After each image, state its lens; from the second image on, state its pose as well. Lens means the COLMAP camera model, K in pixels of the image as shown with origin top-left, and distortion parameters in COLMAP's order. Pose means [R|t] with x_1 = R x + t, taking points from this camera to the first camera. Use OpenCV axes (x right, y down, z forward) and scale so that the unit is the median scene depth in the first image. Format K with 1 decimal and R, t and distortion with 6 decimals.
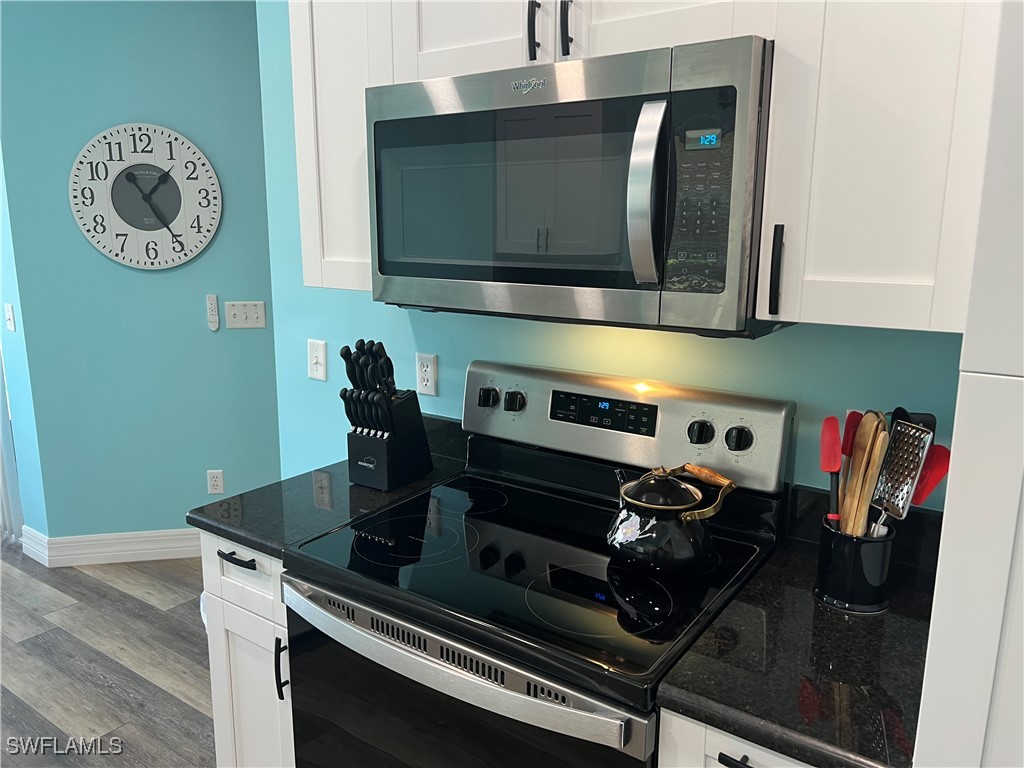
lens RADIAL K [[771.6, 0, 518.6], [0, 771.6, 377.1], [0, 0, 1]] dist [0.067616, -0.078203]
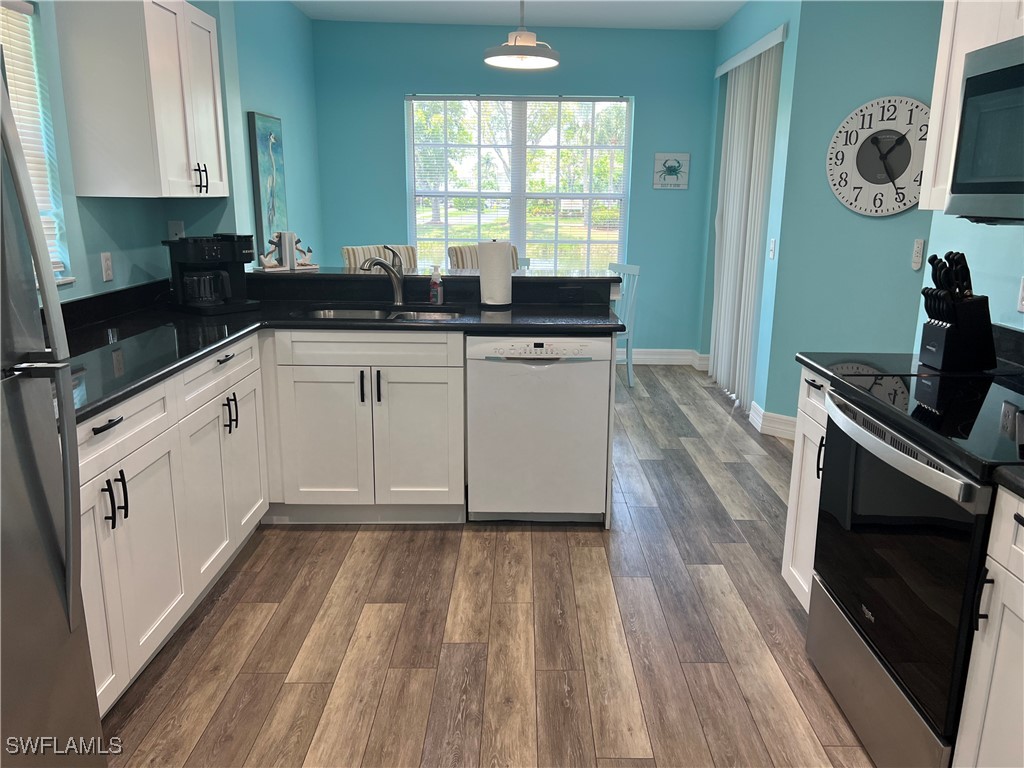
lens RADIAL K [[771.6, 0, 518.6], [0, 771.6, 377.1], [0, 0, 1]] dist [0.067616, -0.078203]
pose [[0.570682, 0.189476, -0.799012, 0.255592], [-0.169659, 0.979228, 0.111036, 0.073712], [0.803454, 0.072193, 0.590974, -0.175736]]
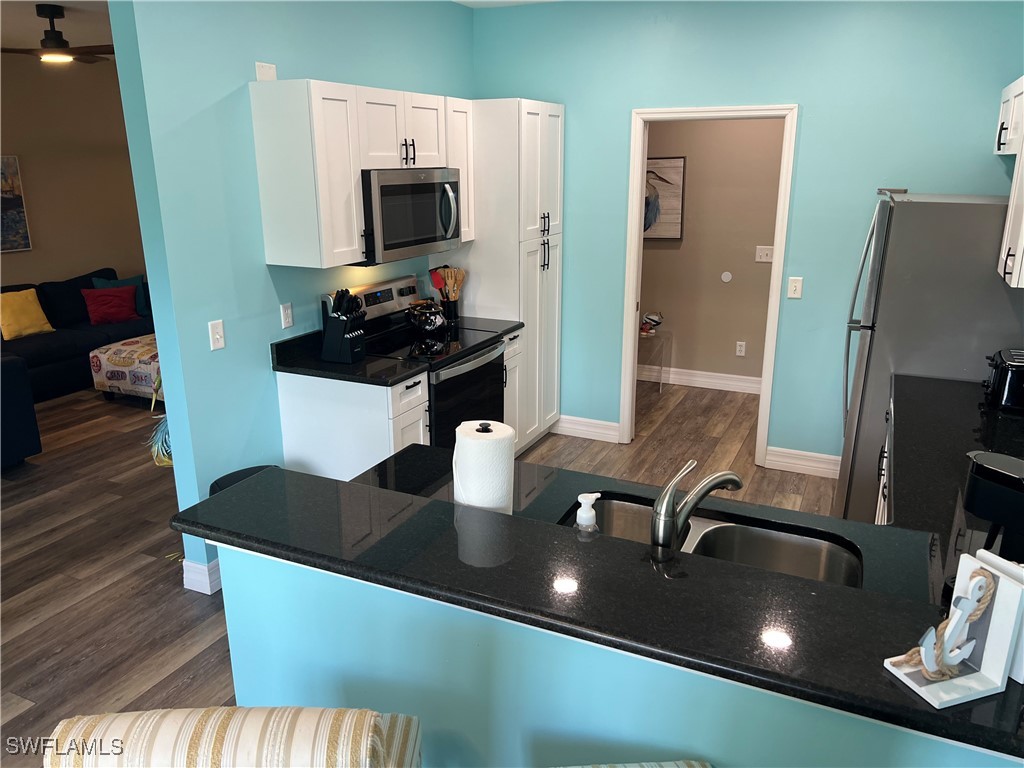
lens RADIAL K [[771.6, 0, 518.6], [0, 771.6, 377.1], [0, 0, 1]] dist [0.067616, -0.078203]
pose [[-0.178351, -0.275613, 0.944579, -1.205724], [0.194897, 0.931055, 0.308466, -0.197880], [-0.964472, 0.239111, -0.112339, 0.456218]]
